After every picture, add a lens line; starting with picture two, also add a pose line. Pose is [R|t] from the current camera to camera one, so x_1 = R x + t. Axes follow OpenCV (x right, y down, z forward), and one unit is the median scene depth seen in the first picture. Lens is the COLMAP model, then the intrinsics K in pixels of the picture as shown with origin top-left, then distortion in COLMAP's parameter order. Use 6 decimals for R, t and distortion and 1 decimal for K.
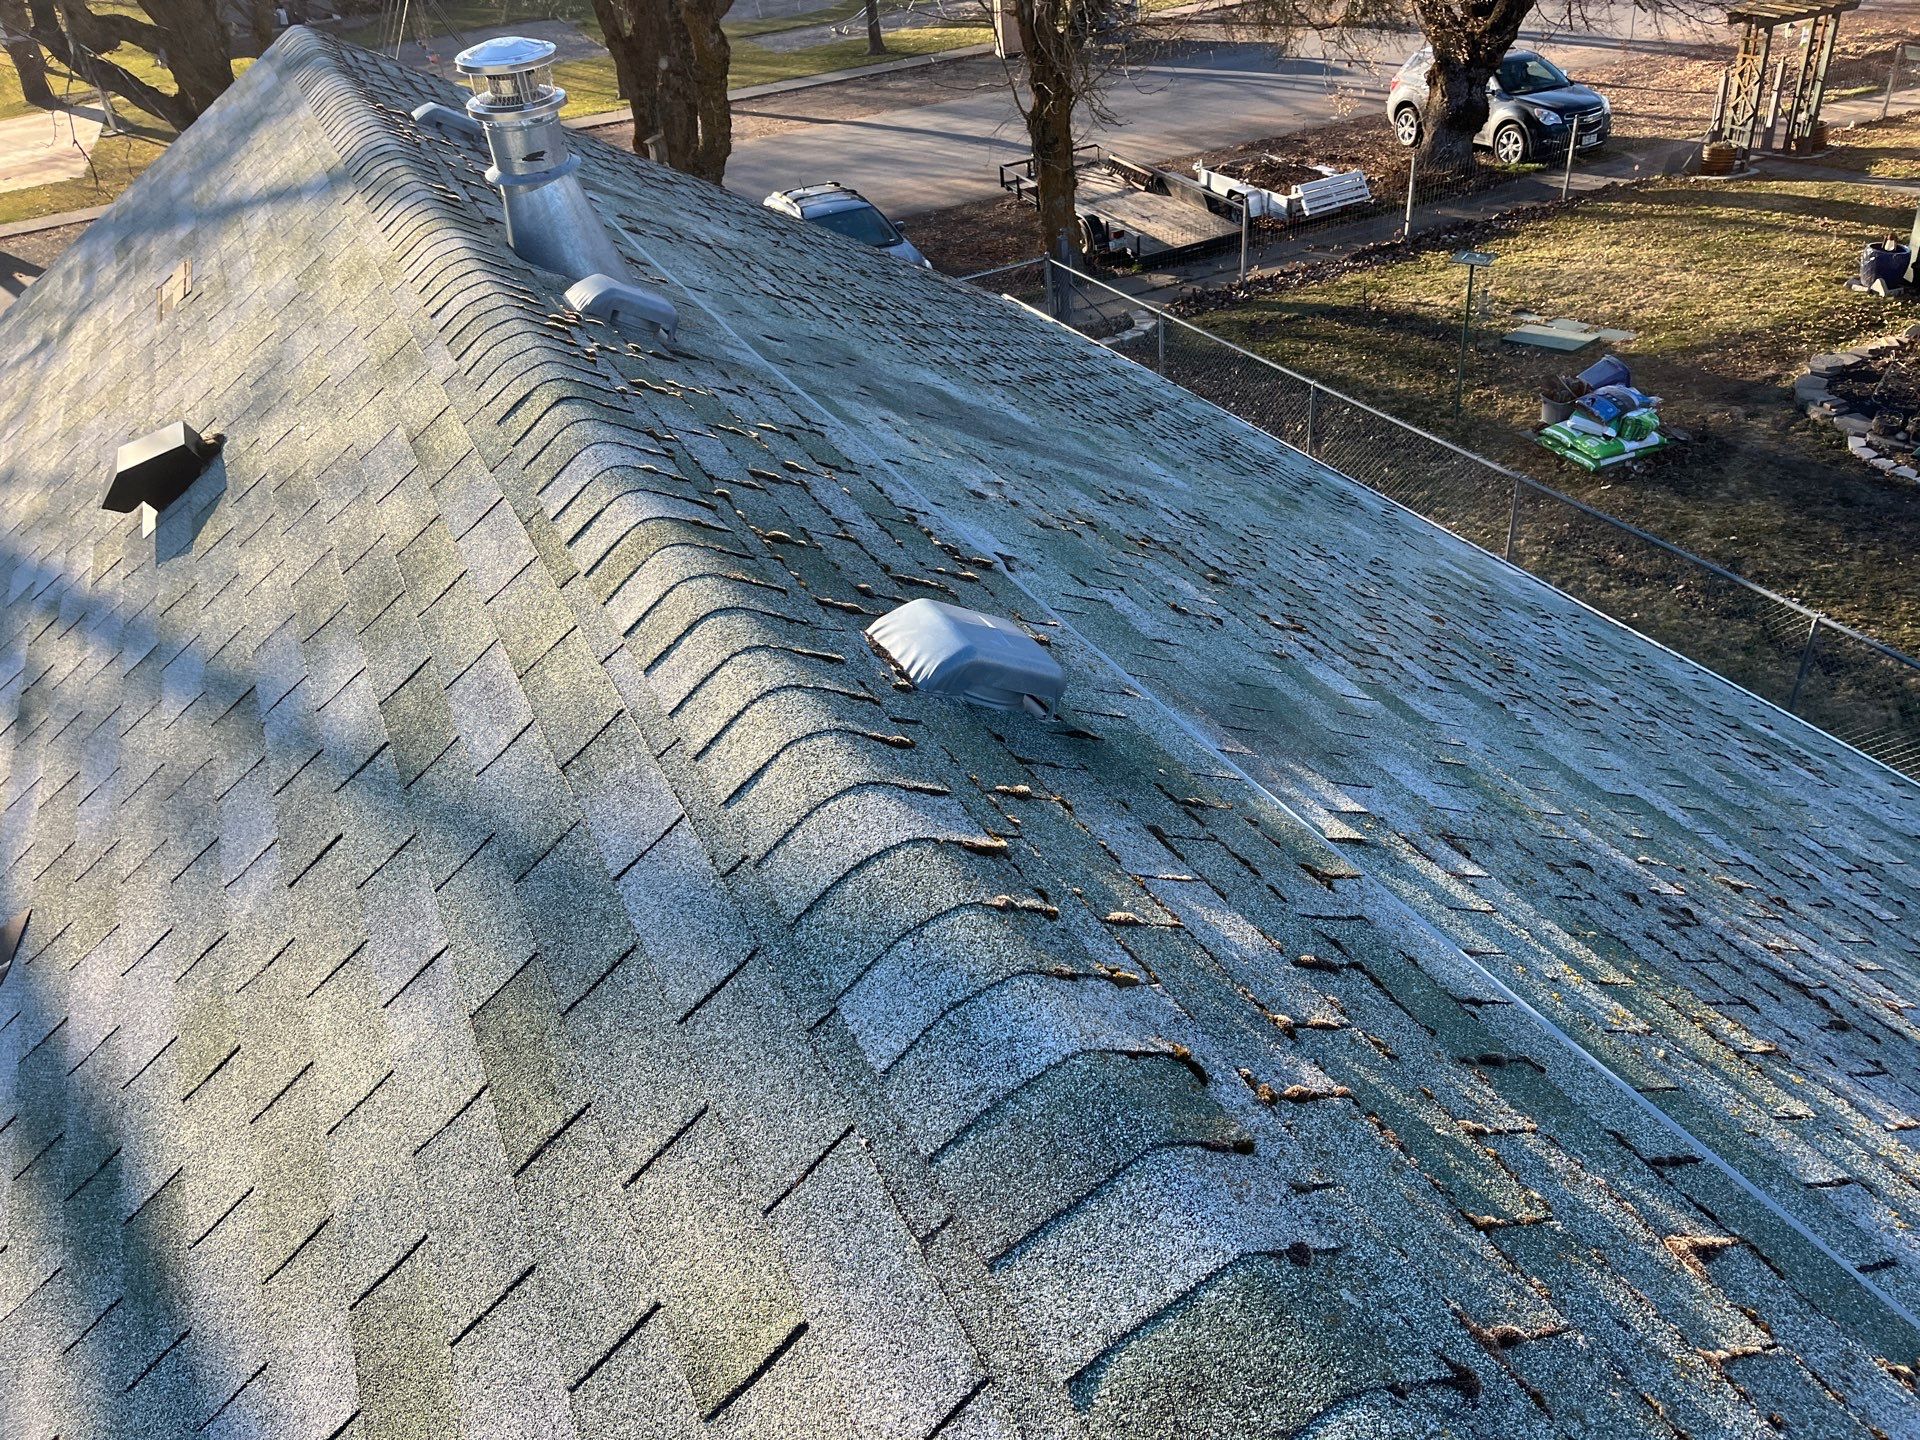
lens RADIAL K [[1420.3, 0, 978.8], [0, 1420.3, 725.7], [0, 0, 1]] dist [0.056750, -0.081943]
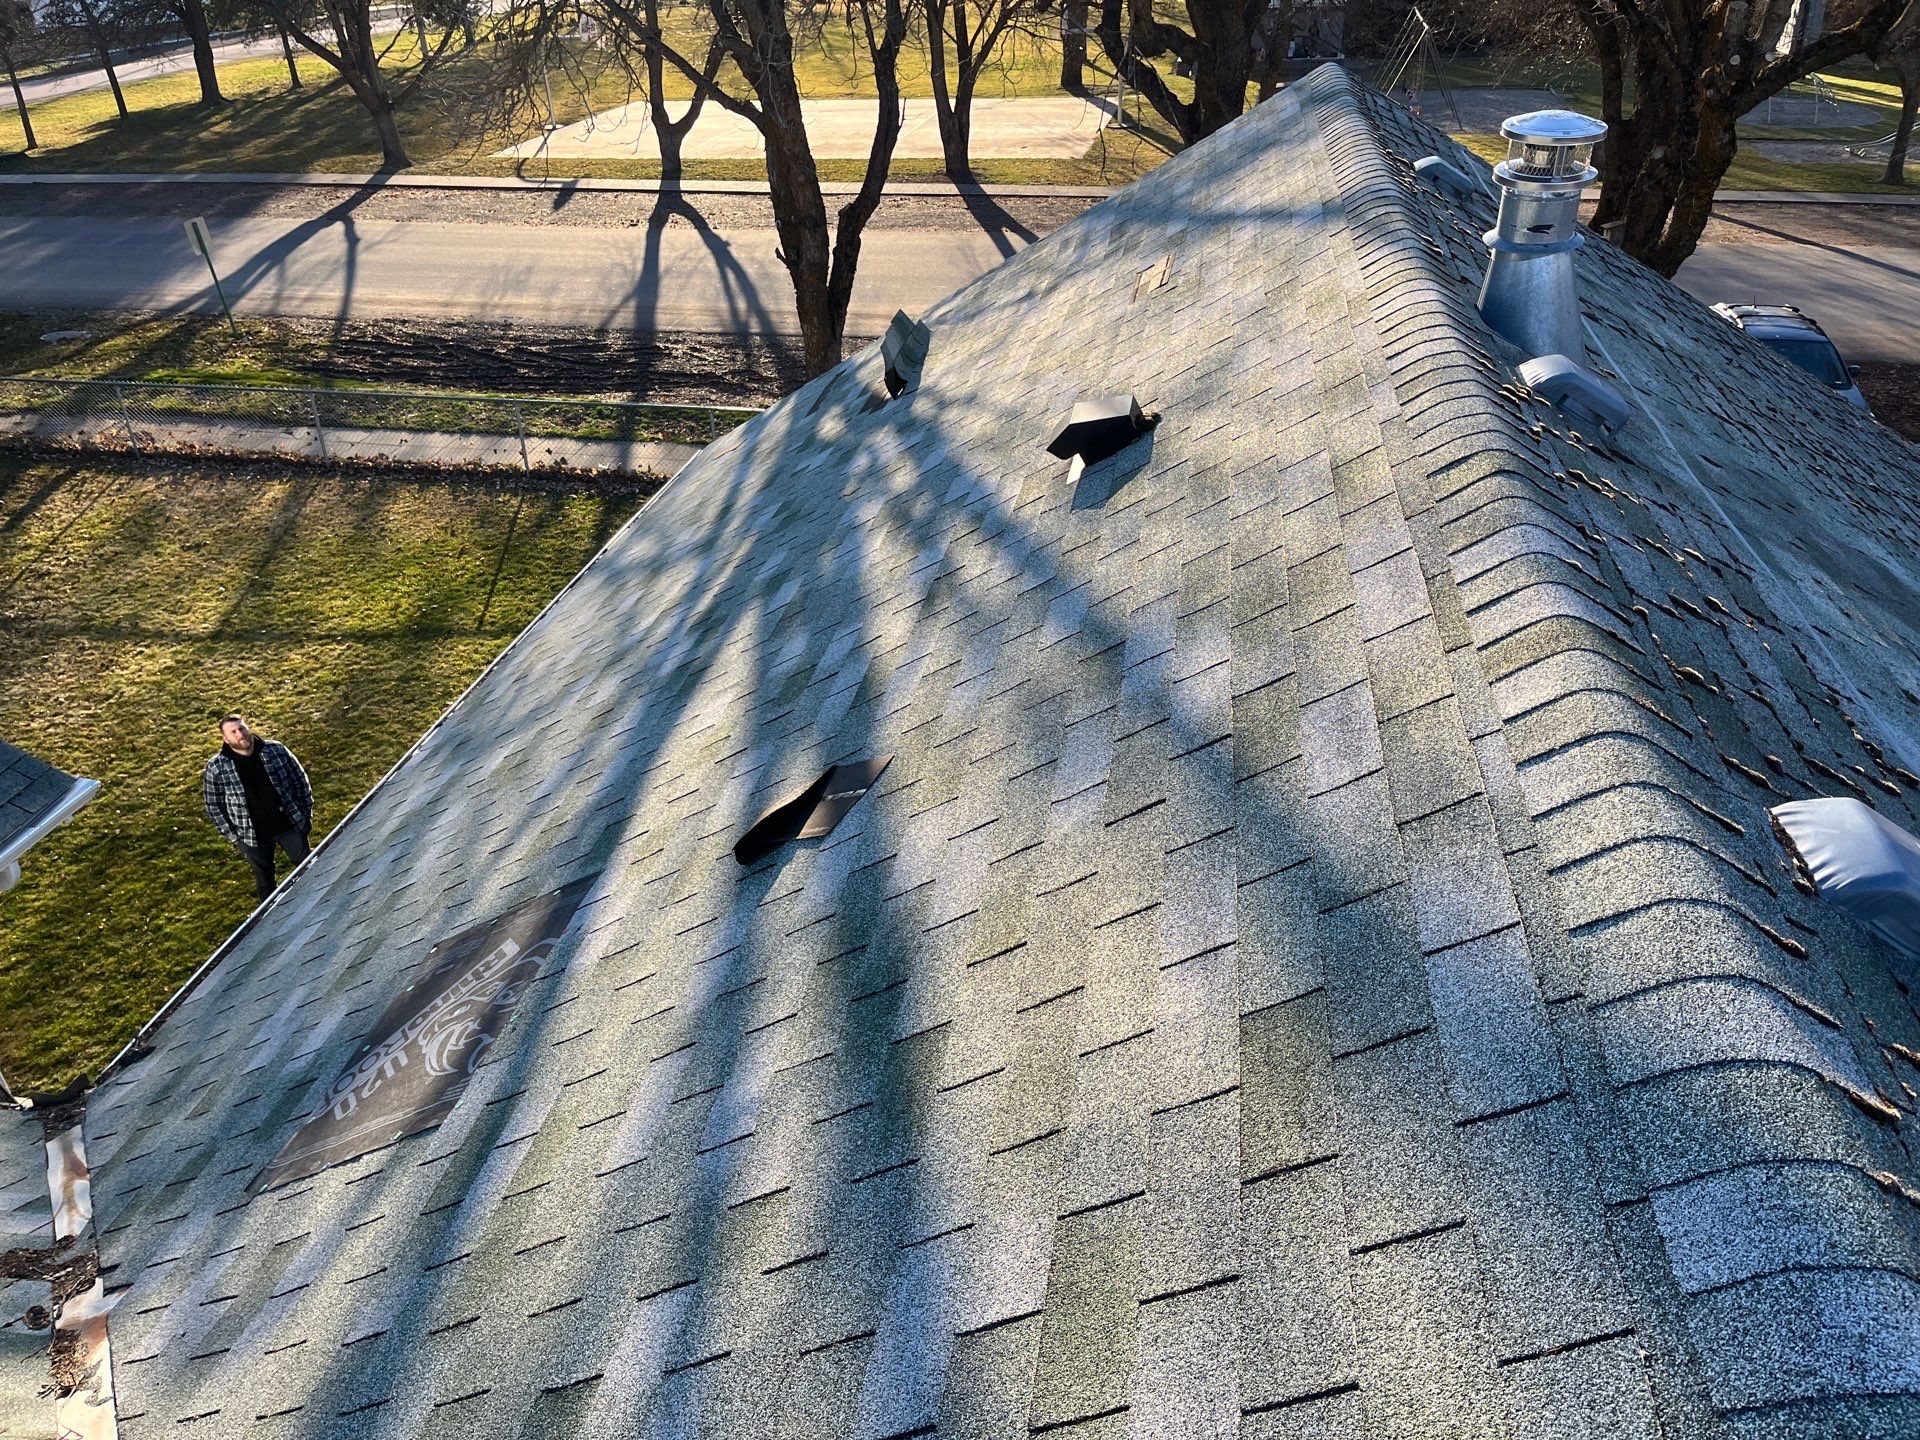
lens RADIAL K [[1420.3, 0, 969.9], [0, 1420.3, 723.2], [0, 0, 1]] dist [0.056750, -0.081943]
pose [[0.820752, 0.350687, -0.450982, -0.096160], [-0.365560, 0.929033, 0.057133, 0.013924], [0.439013, 0.117969, 0.890703, -0.028770]]
